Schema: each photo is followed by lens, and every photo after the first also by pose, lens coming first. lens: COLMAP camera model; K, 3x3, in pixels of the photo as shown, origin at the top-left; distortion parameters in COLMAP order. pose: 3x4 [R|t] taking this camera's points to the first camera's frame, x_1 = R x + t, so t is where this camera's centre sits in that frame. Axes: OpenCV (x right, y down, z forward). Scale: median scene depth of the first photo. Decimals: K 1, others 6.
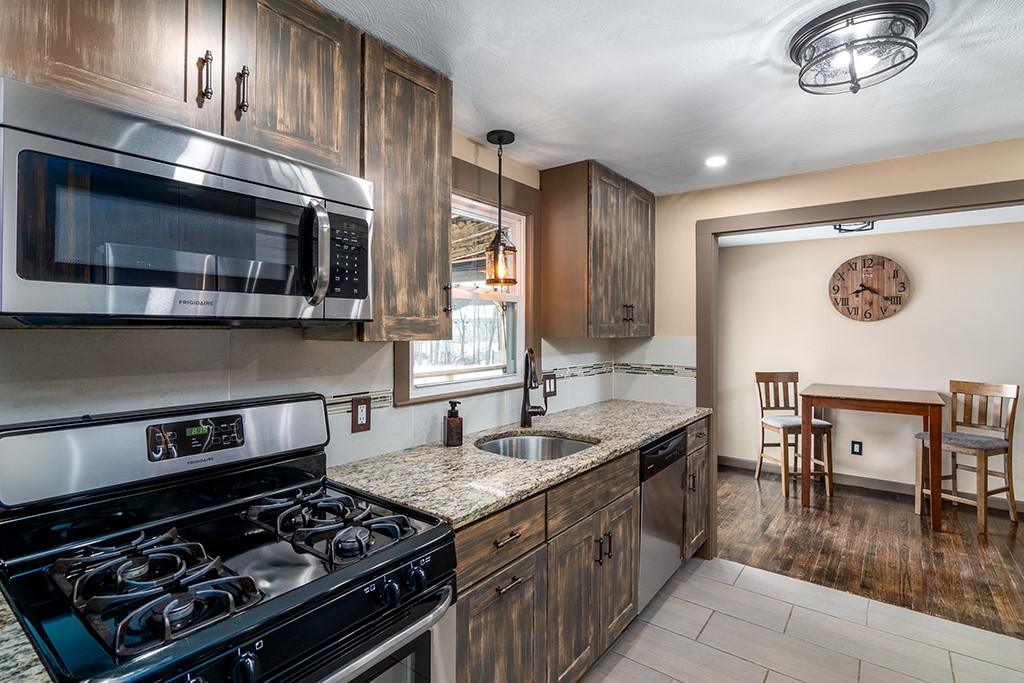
lens RADIAL K [[498.8, 0, 511.8], [0, 498.8, 333.7], [0, 0, 1]] dist [0.002691, 0.000367]
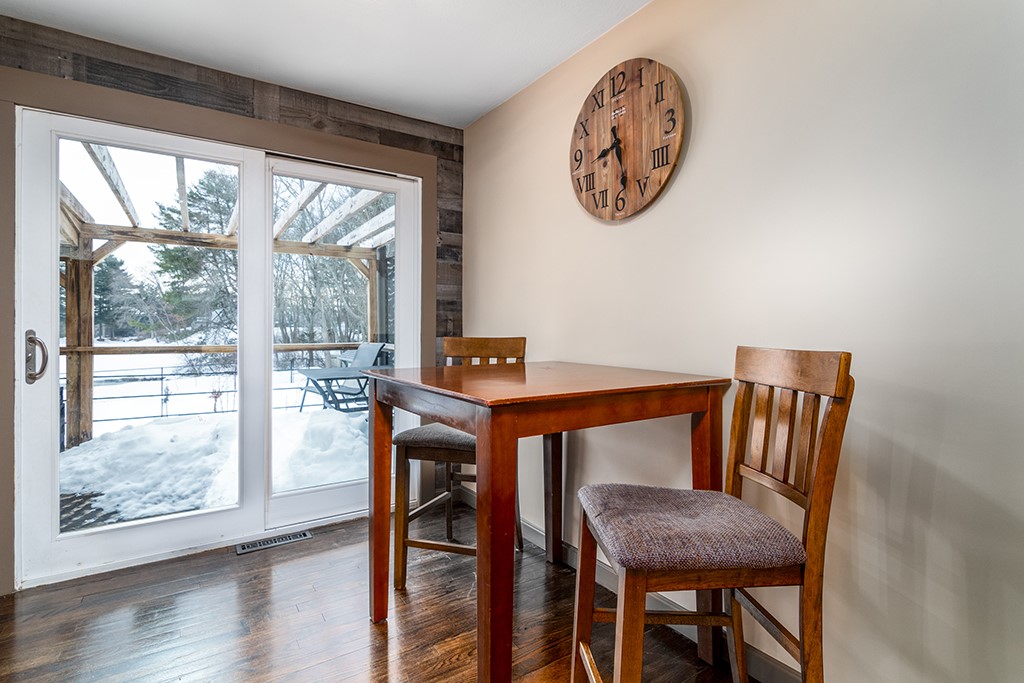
lens RADIAL K [[498.8, 0, 512.5], [0, 498.8, 336.7], [0, 0, 1]] dist [0.002691, 0.000367]
pose [[0.939576, 0.002515, -0.342332, 0.764966], [0.000160, 0.999970, 0.007784, 0.075029], [0.342341, -0.007369, 0.939547, 0.549528]]
